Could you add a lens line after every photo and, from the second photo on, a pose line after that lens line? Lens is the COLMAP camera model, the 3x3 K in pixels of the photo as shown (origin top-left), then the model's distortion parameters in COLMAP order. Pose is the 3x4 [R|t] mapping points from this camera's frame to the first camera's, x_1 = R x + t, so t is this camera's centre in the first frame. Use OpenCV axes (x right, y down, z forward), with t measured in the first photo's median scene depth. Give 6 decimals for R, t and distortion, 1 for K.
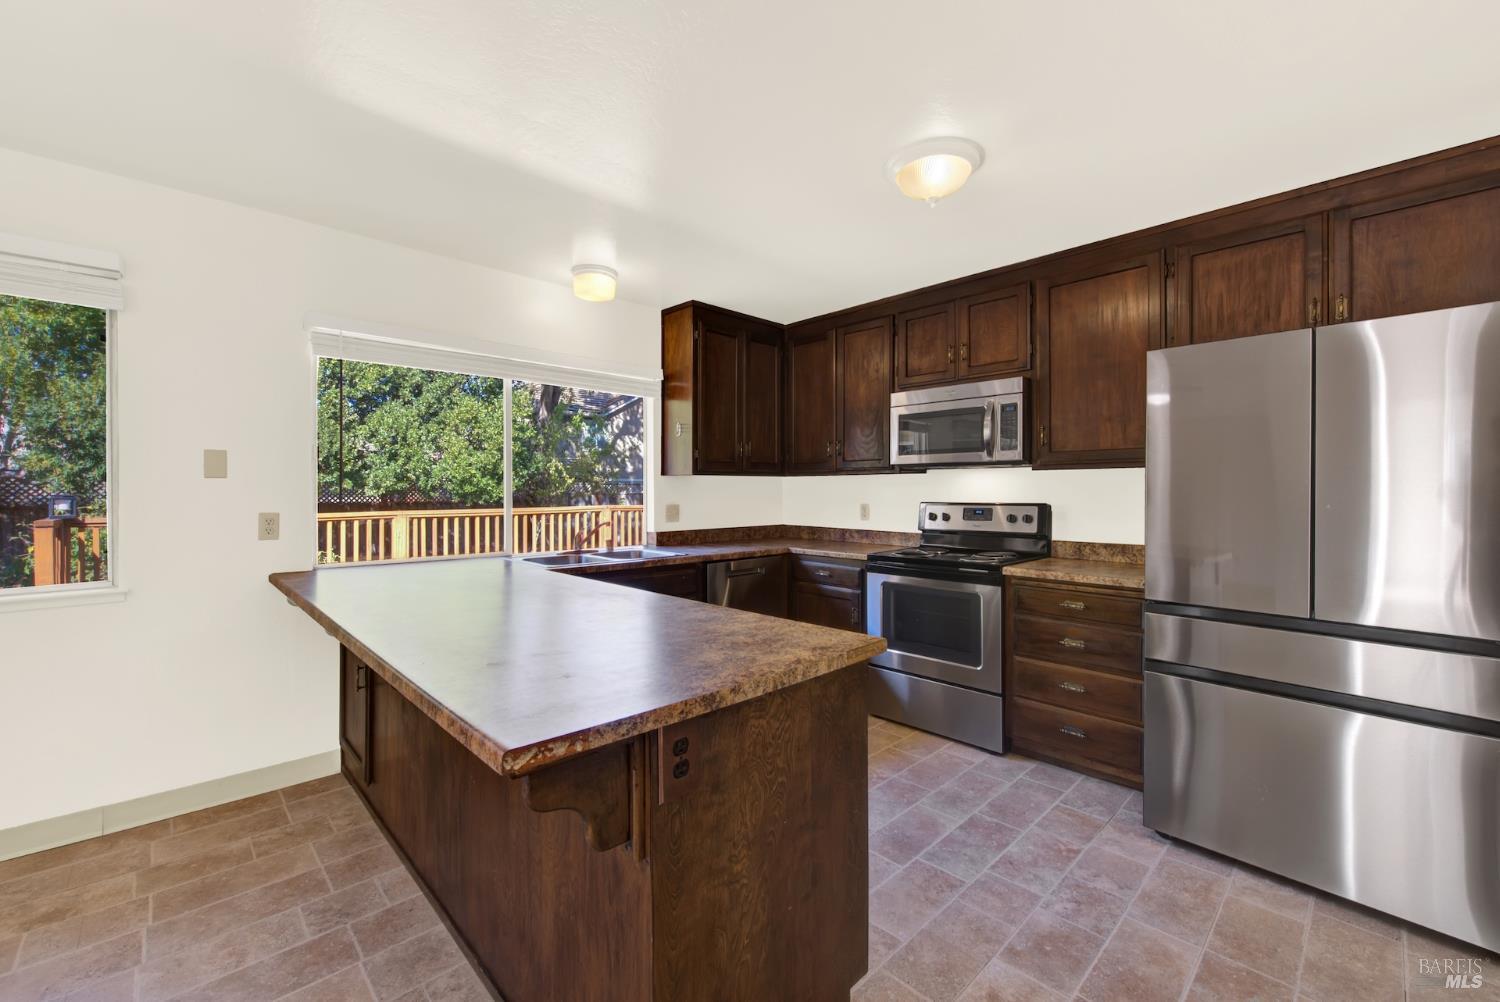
lens RADIAL K [[610.9, 0, 759.5], [0, 610.9, 490.5], [0, 0, 1]] dist [-0.001476, -0.001999]
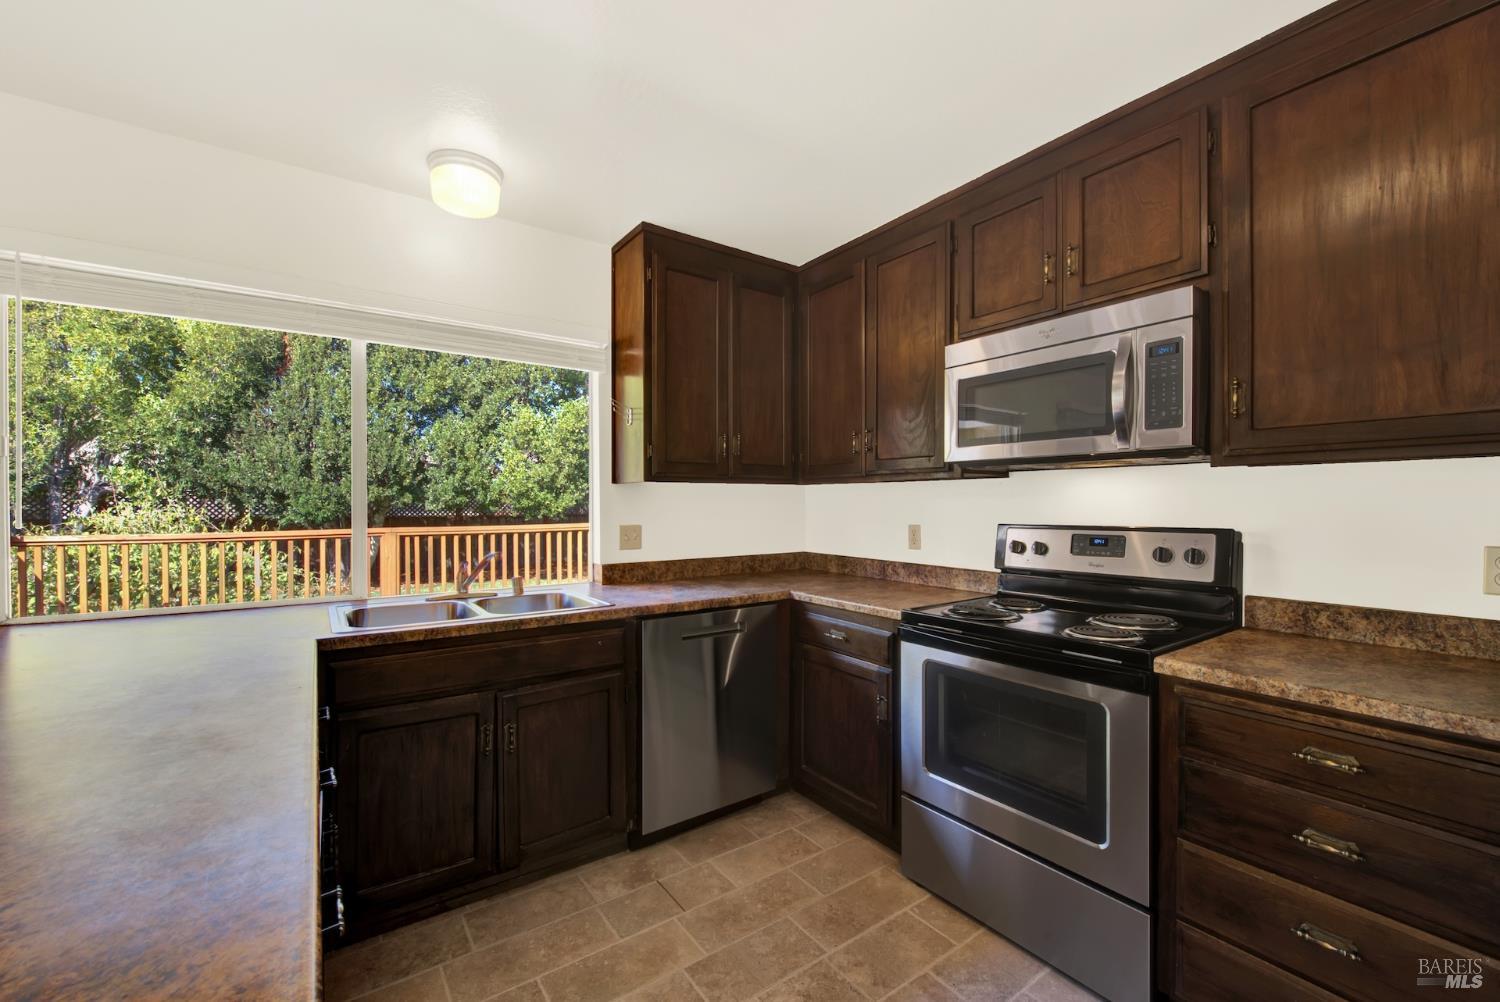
lens RADIAL K [[610.9, 0, 757.2], [0, 610.9, 510.1], [0, 0, 1]] dist [-0.001476, -0.001999]
pose [[0.988269, 0.000959, -0.152719, 0.119565], [0.000437, 0.999958, 0.009109, -0.000706], [0.152721, -0.009068, 0.988228, 0.357862]]
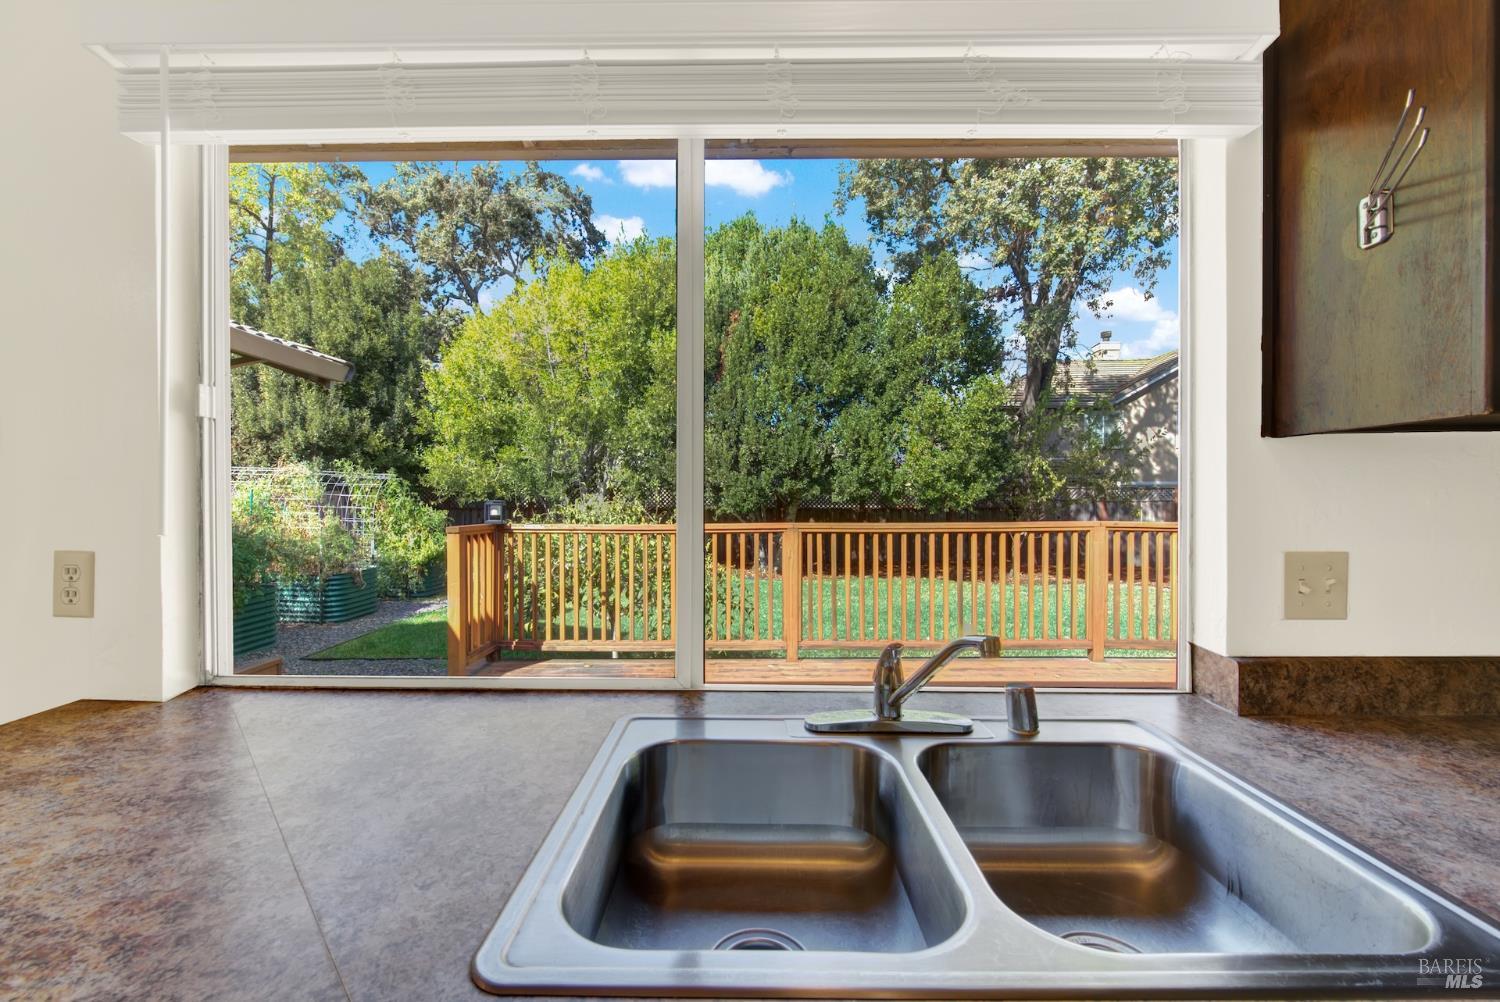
lens RADIAL K [[610.9, 0, 731.4], [0, 610.9, 500.4], [0, 0, 1]] dist [-0.001476, -0.001999]
pose [[0.684027, 0.004548, -0.729442, -0.135271], [0.000052, 0.999980, 0.006283, 0.000047], [0.729457, -0.004336, 0.684013, 0.711086]]
